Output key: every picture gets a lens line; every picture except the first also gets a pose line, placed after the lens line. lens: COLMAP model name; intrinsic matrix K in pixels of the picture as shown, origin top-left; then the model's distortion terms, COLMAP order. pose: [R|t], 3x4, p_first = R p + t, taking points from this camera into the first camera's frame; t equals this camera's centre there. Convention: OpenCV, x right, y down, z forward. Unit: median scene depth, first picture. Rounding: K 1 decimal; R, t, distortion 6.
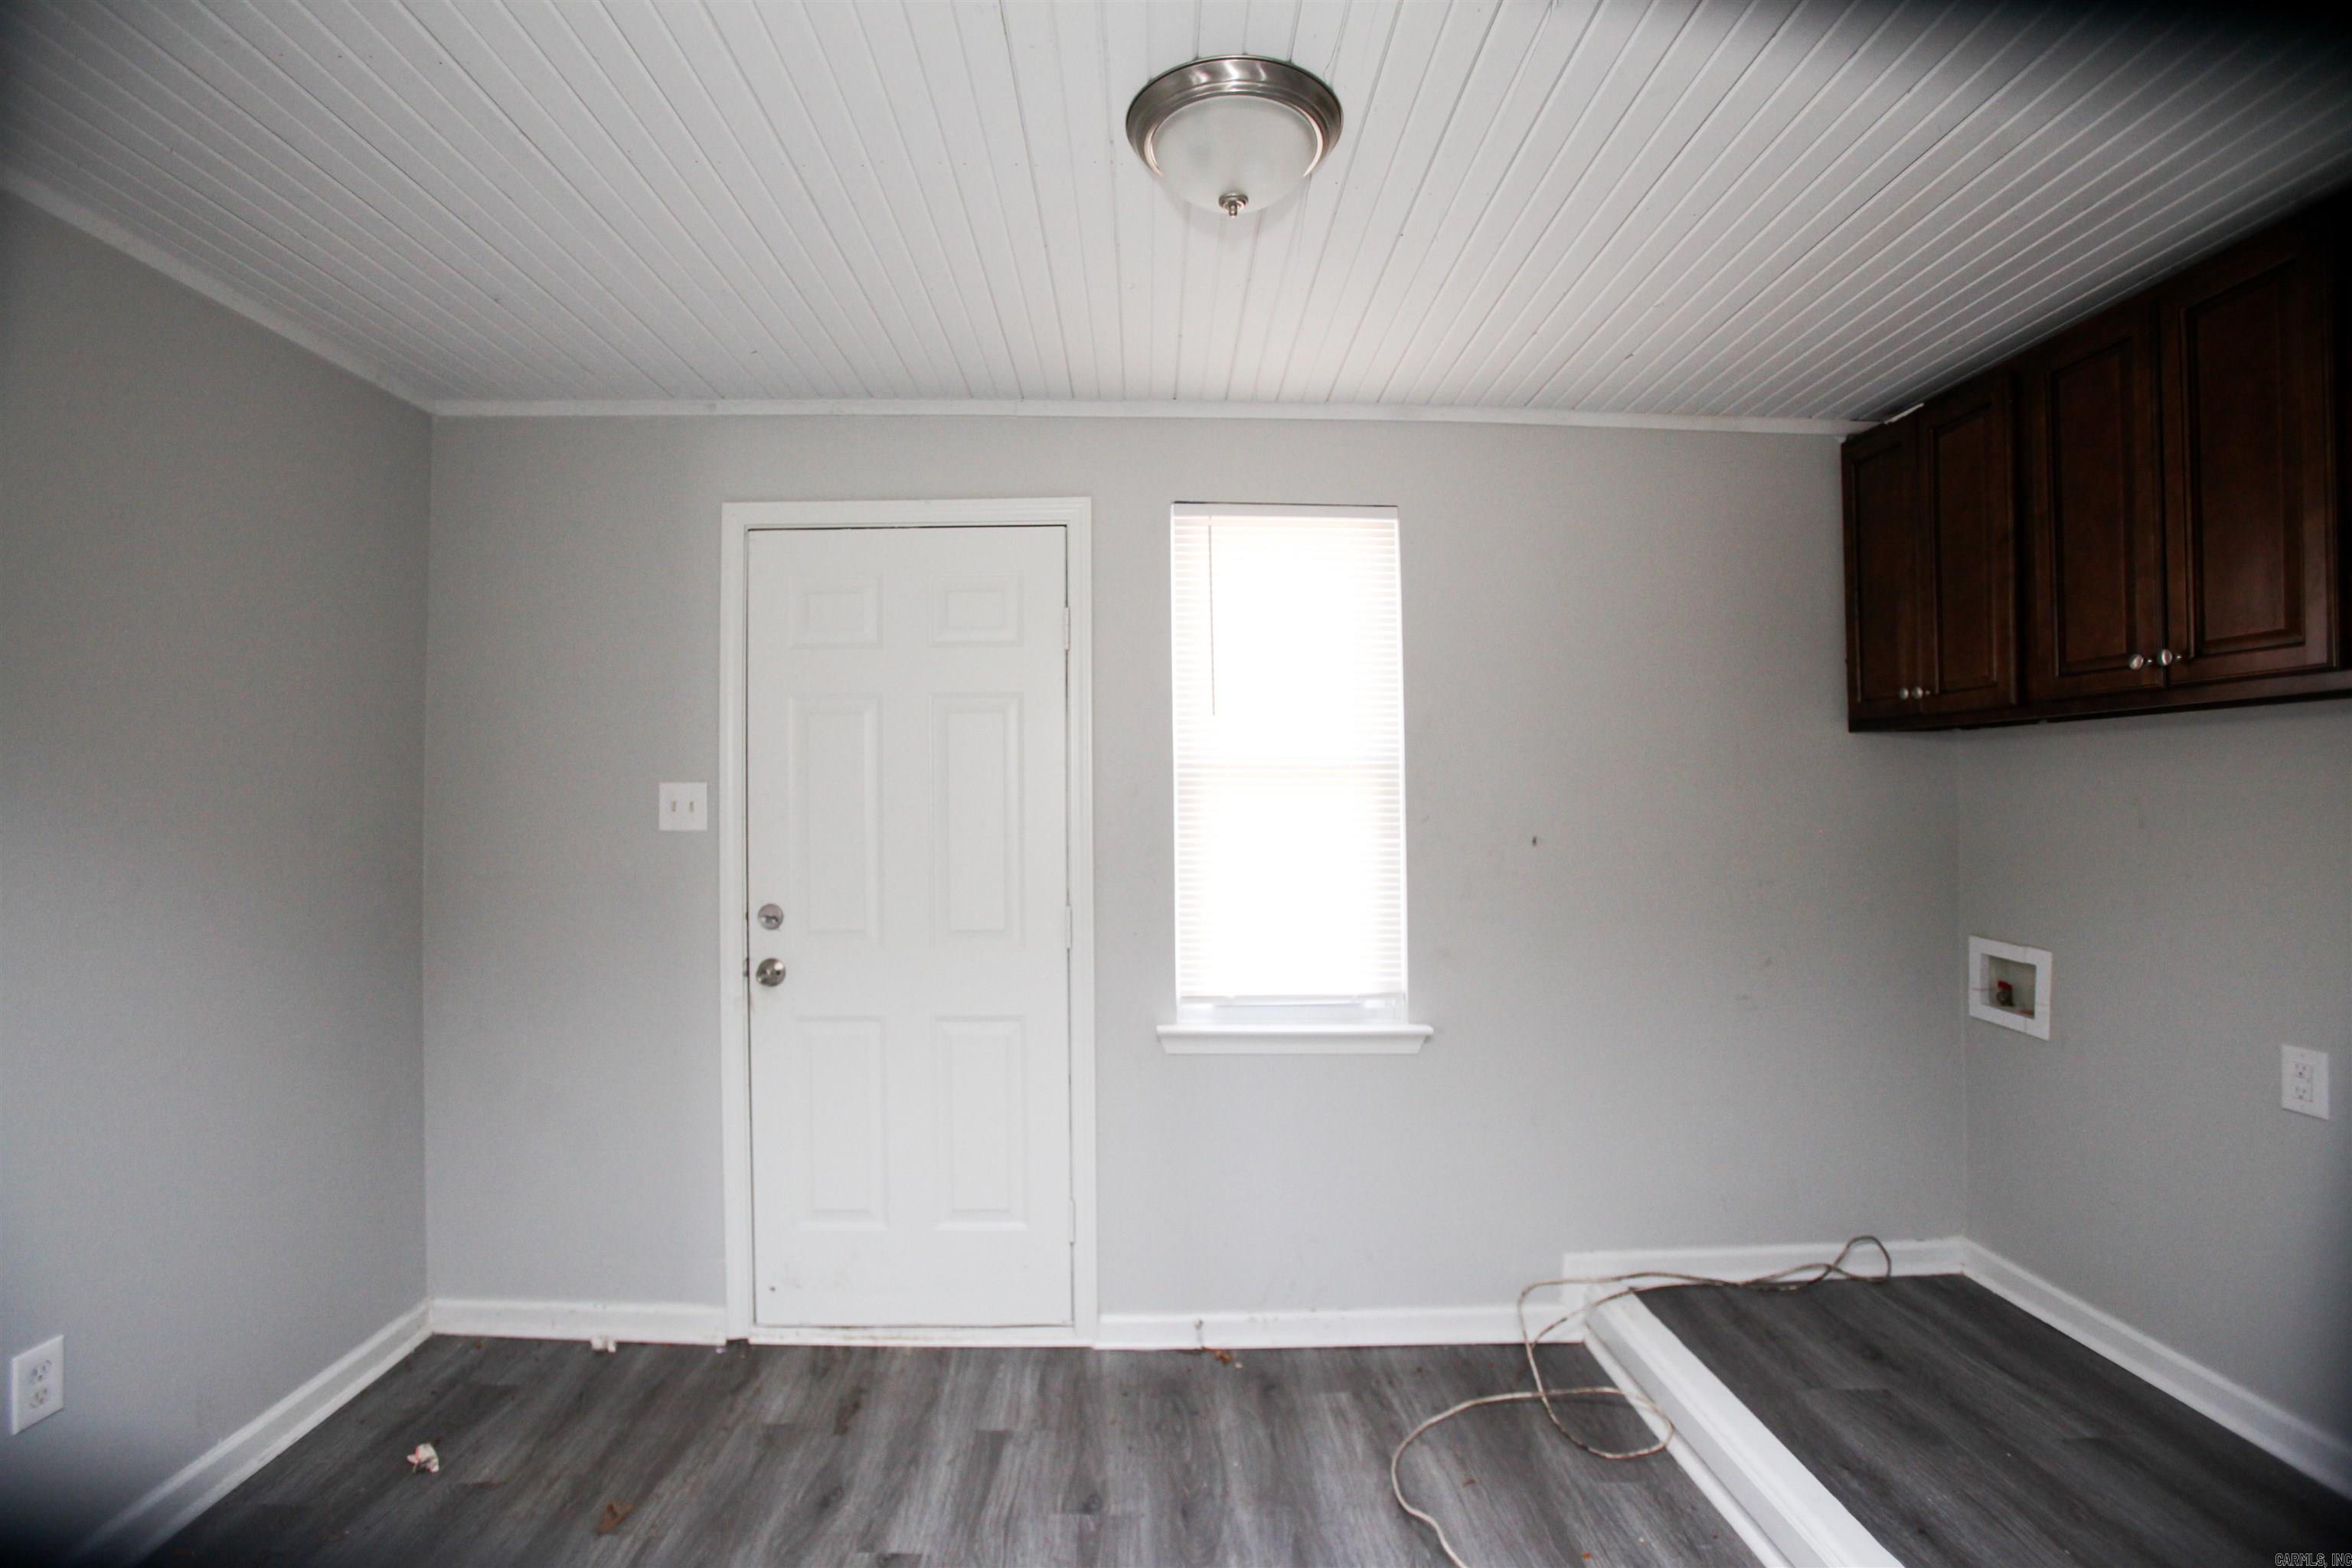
lens RADIAL K [[1084.4, 0, 1176.0], [0, 1084.4, 784.0], [0, 0, 1]] dist [-0.001127, -0.000036]
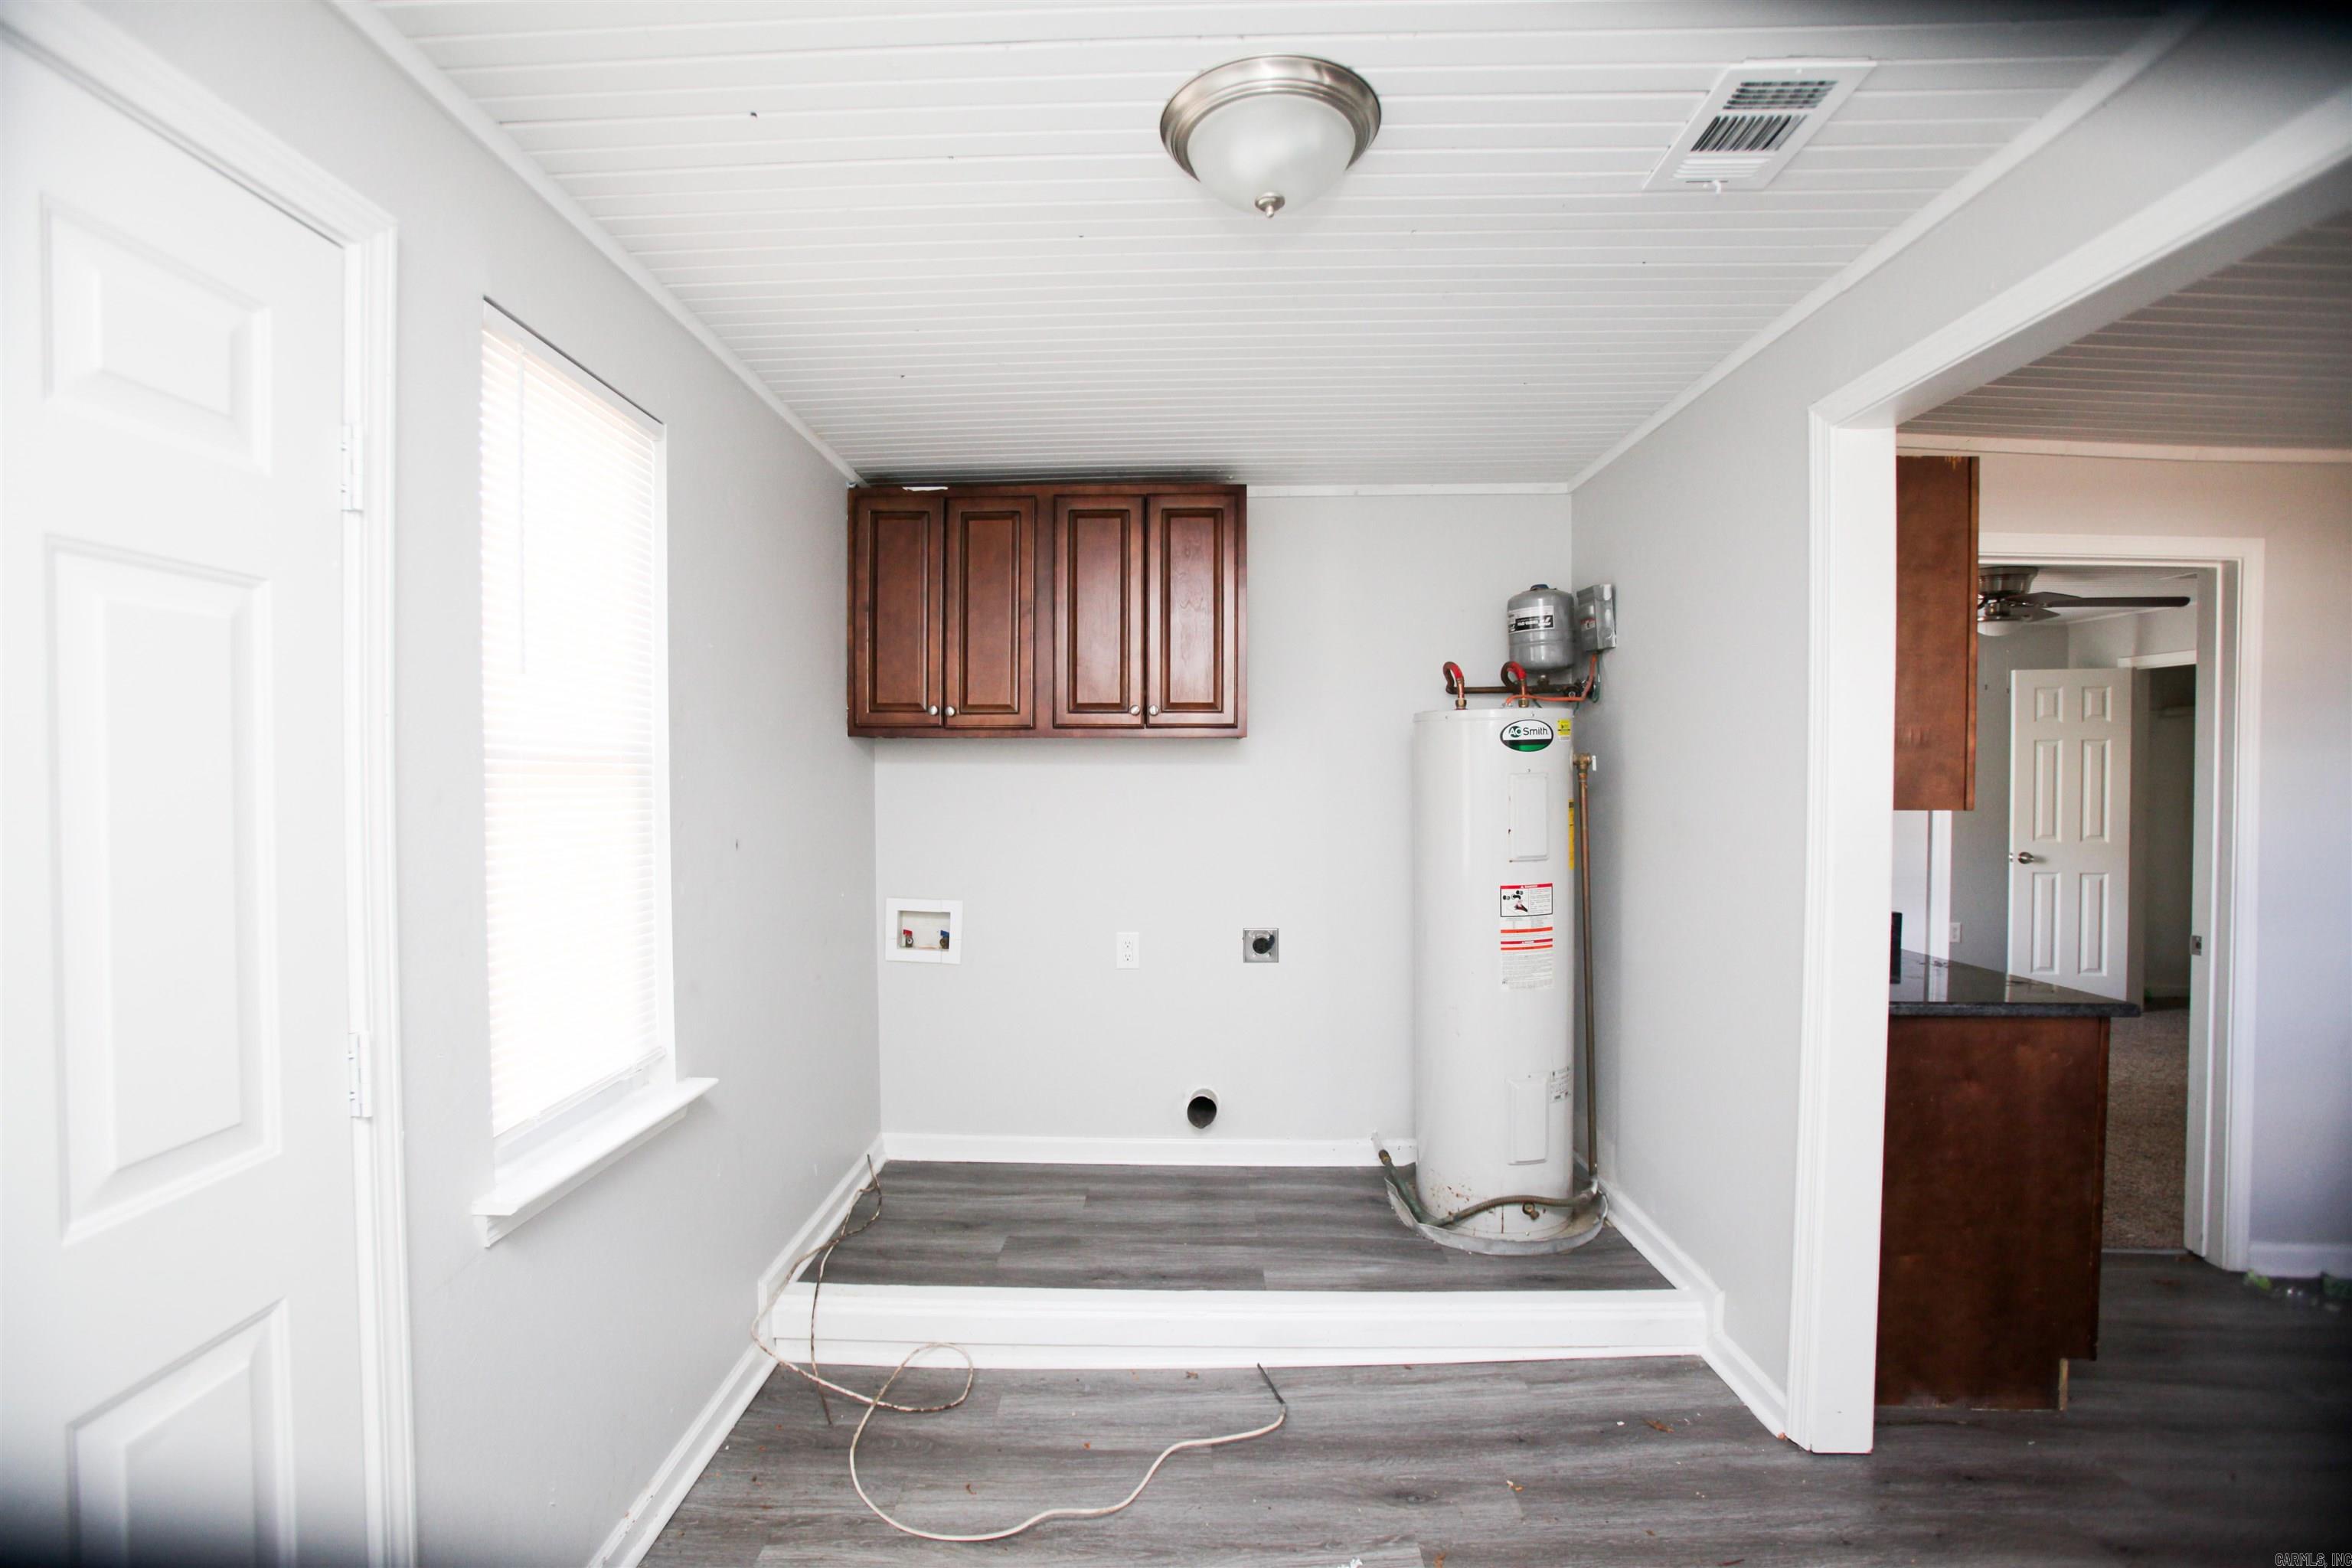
lens RADIAL K [[1089.0, 0, 1162.9], [0, 1089.0, 779.8], [0, 0, 1]] dist [-0.087195, 0.044169]
pose [[0.063166, -0.003393, 0.997997, -0.635592], [-0.012057, 0.999919, 0.004163, -0.012132], [-0.997930, -0.012296, 0.063120, 0.716755]]
